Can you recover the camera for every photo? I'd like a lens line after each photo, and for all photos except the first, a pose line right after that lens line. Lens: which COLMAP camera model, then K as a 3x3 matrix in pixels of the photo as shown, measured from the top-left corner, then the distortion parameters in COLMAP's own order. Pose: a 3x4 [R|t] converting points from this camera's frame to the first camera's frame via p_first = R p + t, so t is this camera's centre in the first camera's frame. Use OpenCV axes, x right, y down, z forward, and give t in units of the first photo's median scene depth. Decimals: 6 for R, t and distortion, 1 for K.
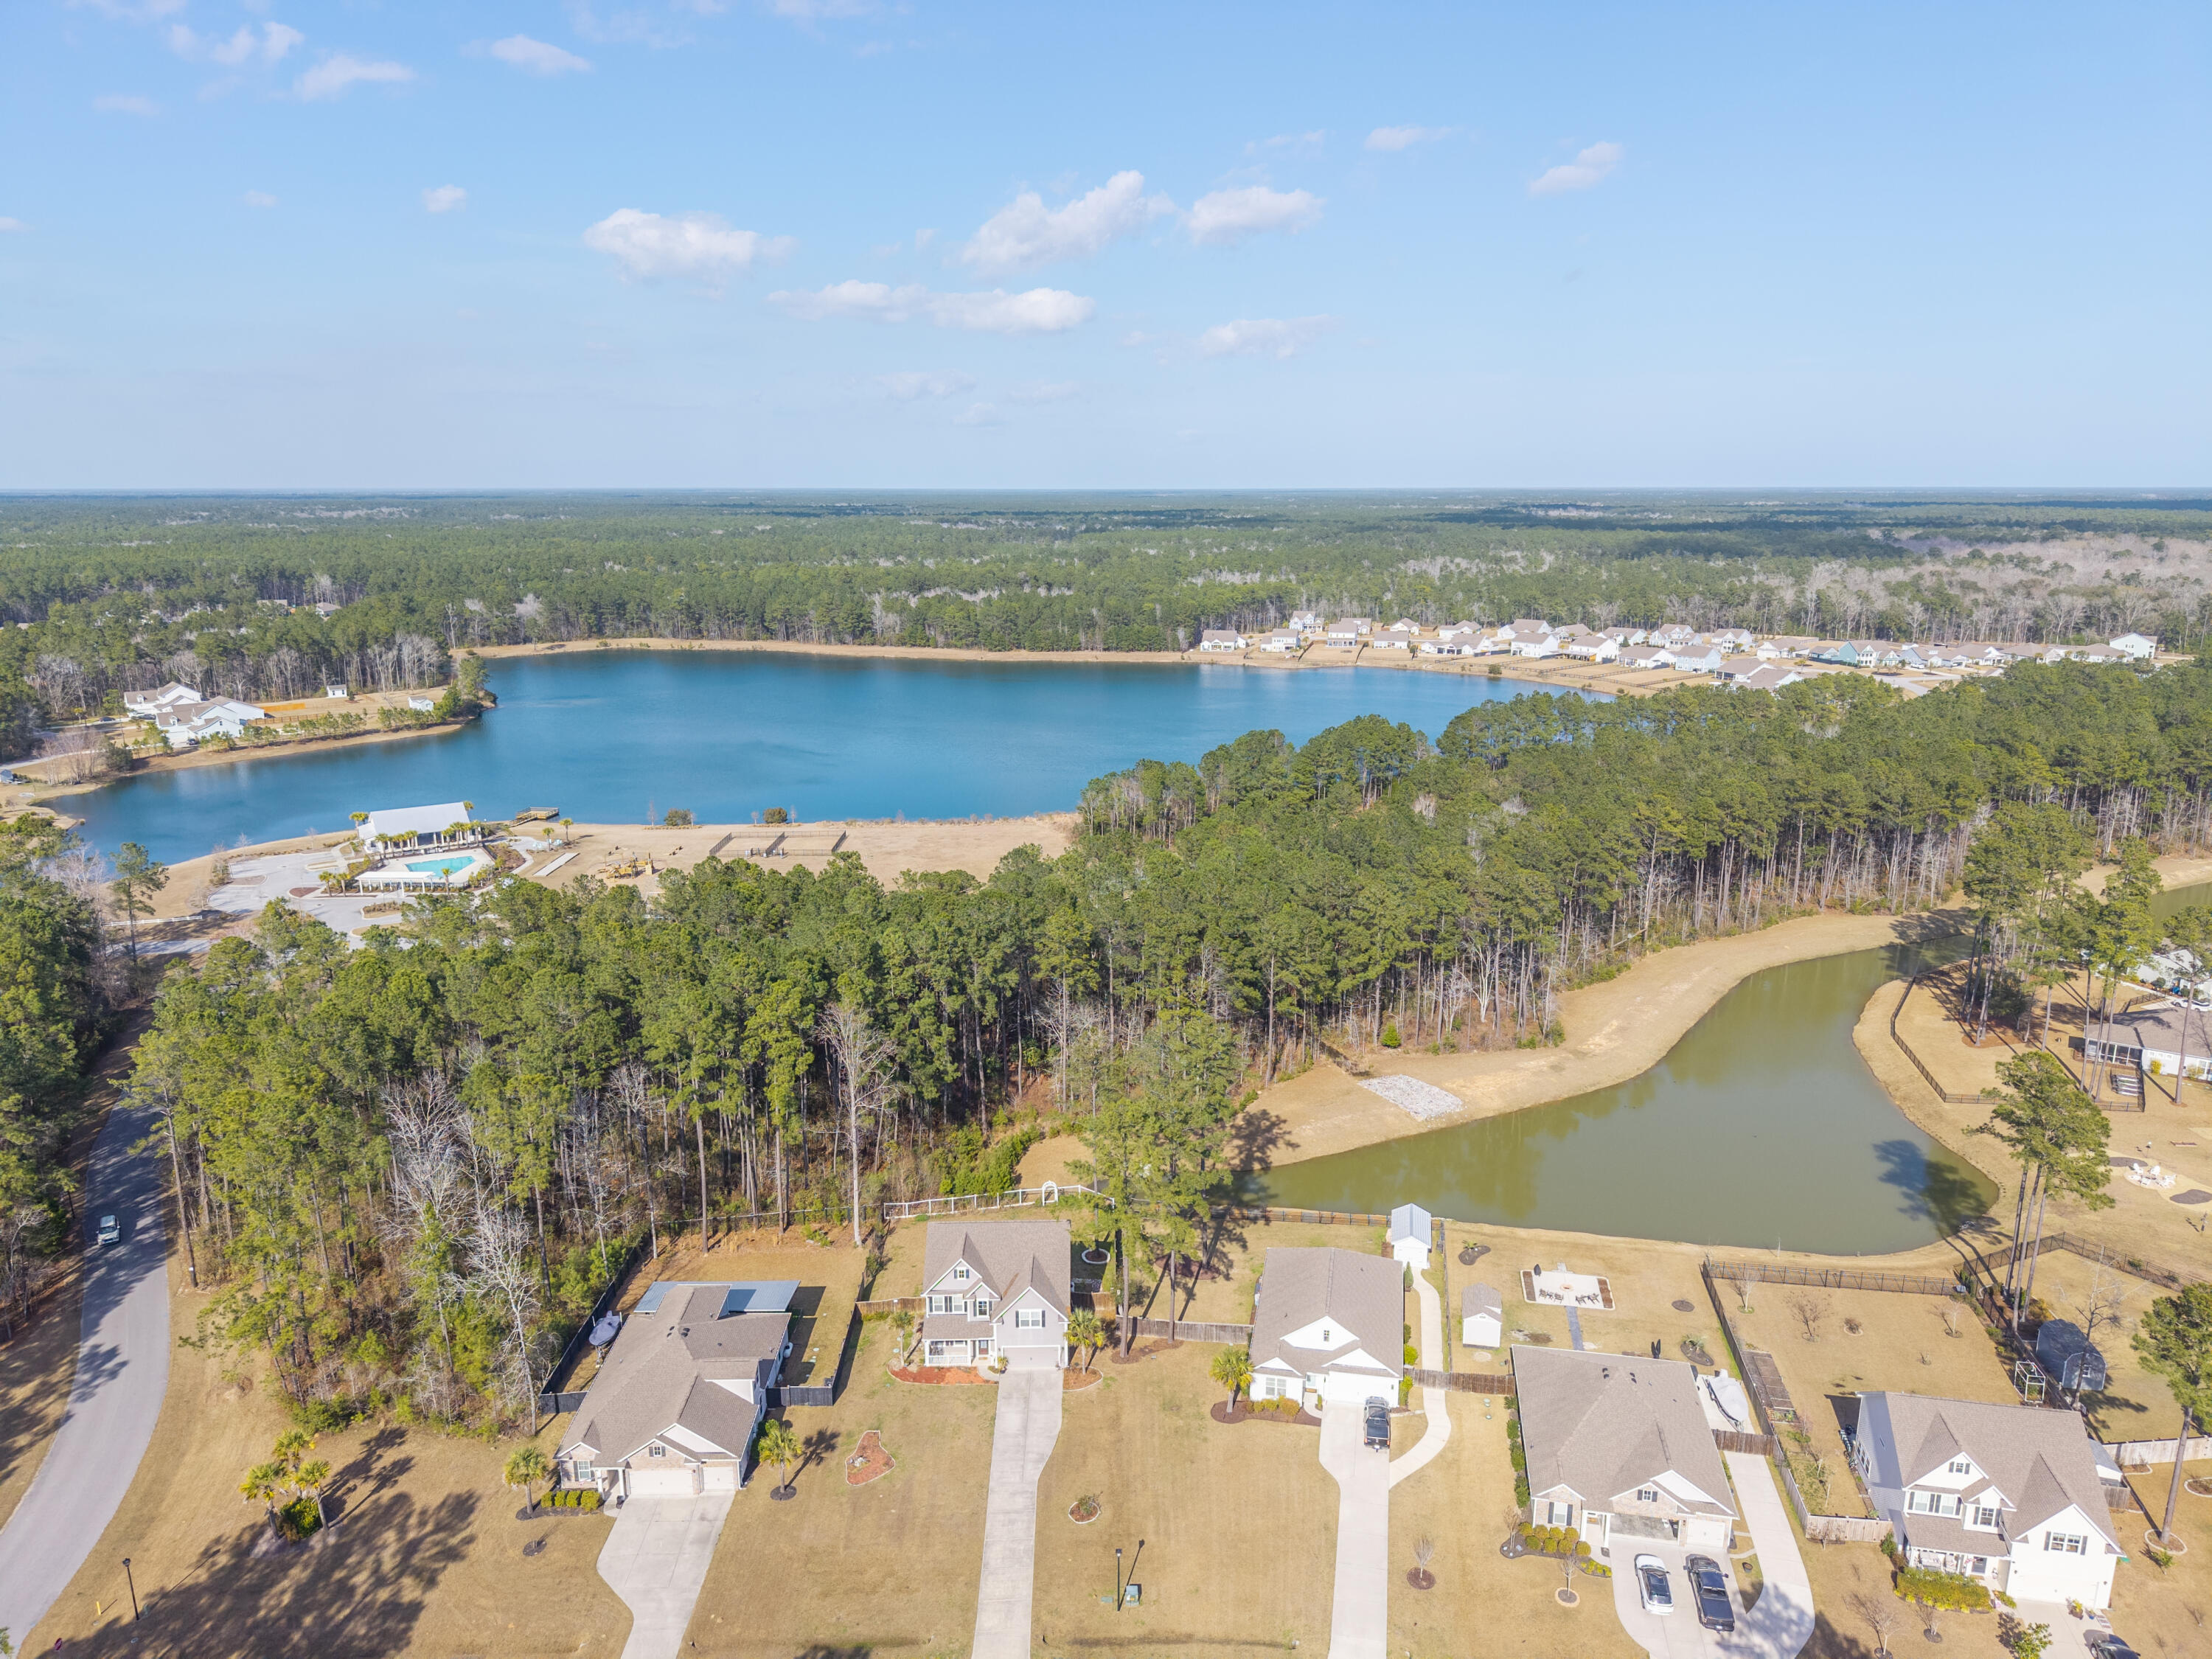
lens RADIAL K [[1476.3, 0, 1108.3], [0, 1476.3, 832.5], [0, 0, 1]] dist [0.027200, -0.025227]
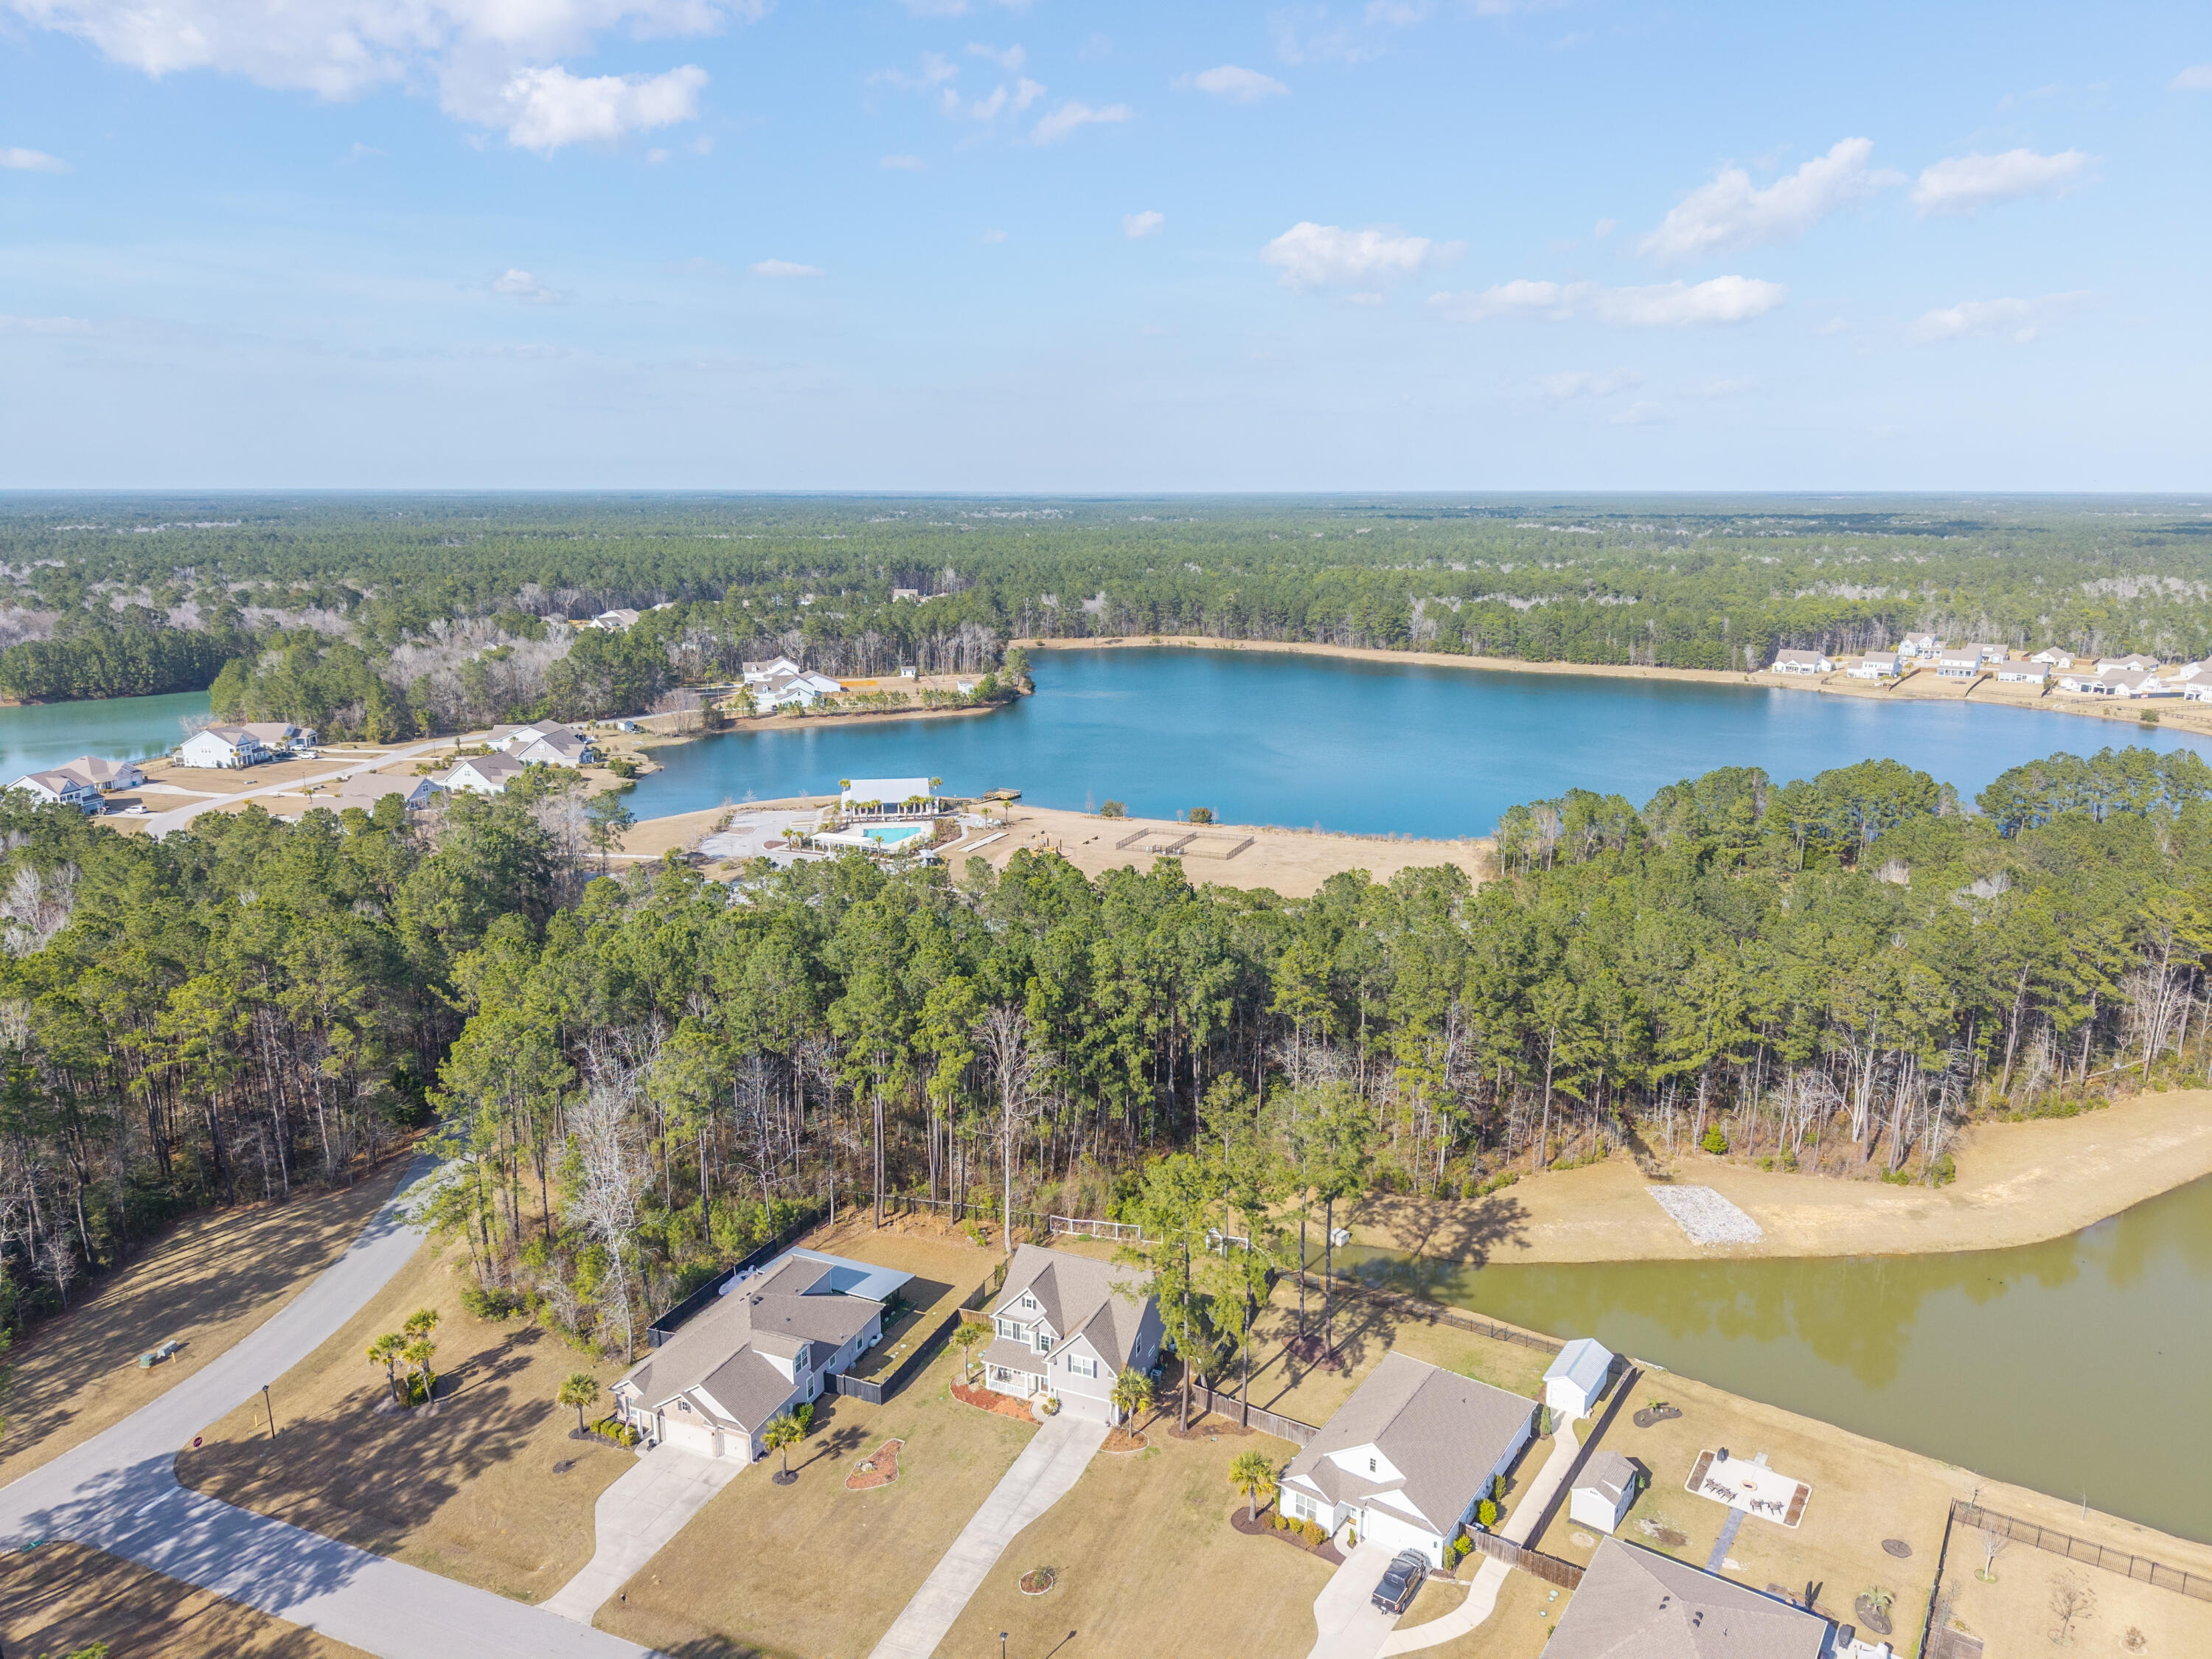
lens RADIAL K [[1476.3, 0, 1107.7], [0, 1476.3, 835.6], [0, 0, 1]] dist [0.027200, -0.025227]
pose [[0.914758, 0.094318, -0.392838, 0.248729], [-0.094259, 0.995357, 0.019490, -0.025018], [0.392852, 0.019200, 0.919401, 0.103023]]
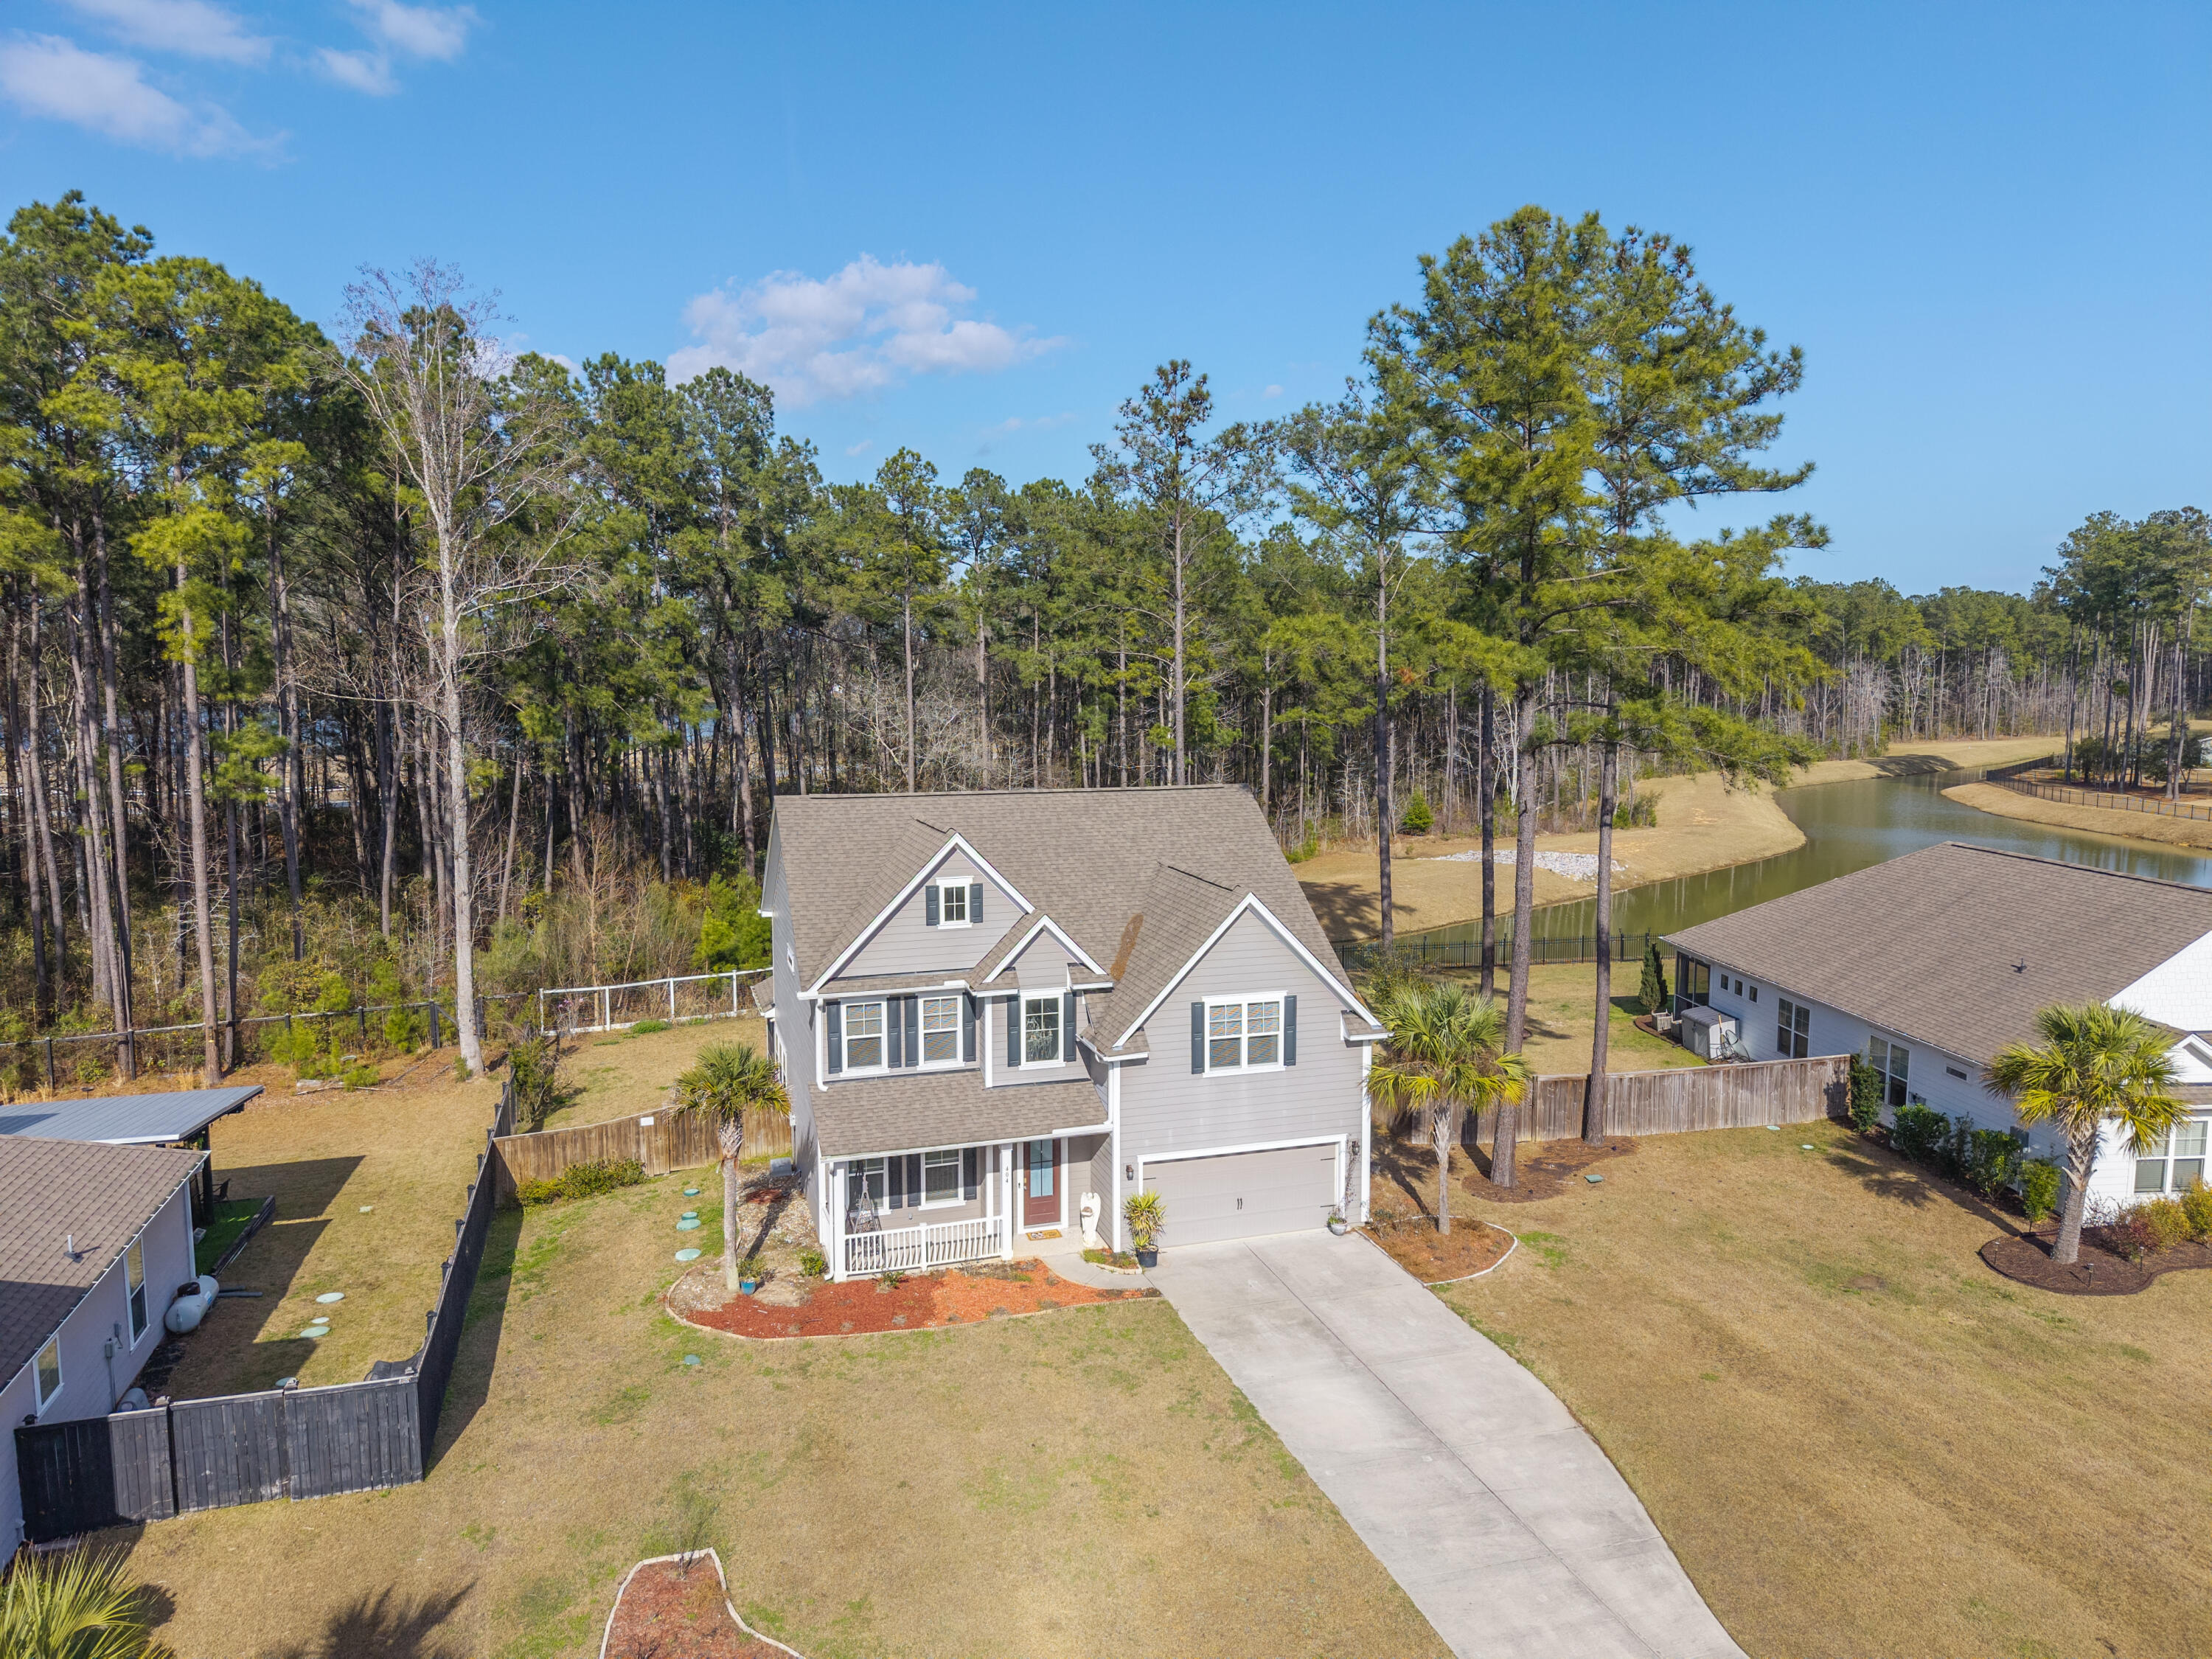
lens RADIAL K [[1476.3, 0, 1111.6], [0, 1476.3, 829.6], [0, 0, 1]] dist [0.027200, -0.025227]
pose [[0.957759, -0.029069, 0.286098, -0.121313], [0.062926, 0.991952, -0.109870, 0.261764], [-0.280601, 0.123232, 0.951881, 0.618792]]
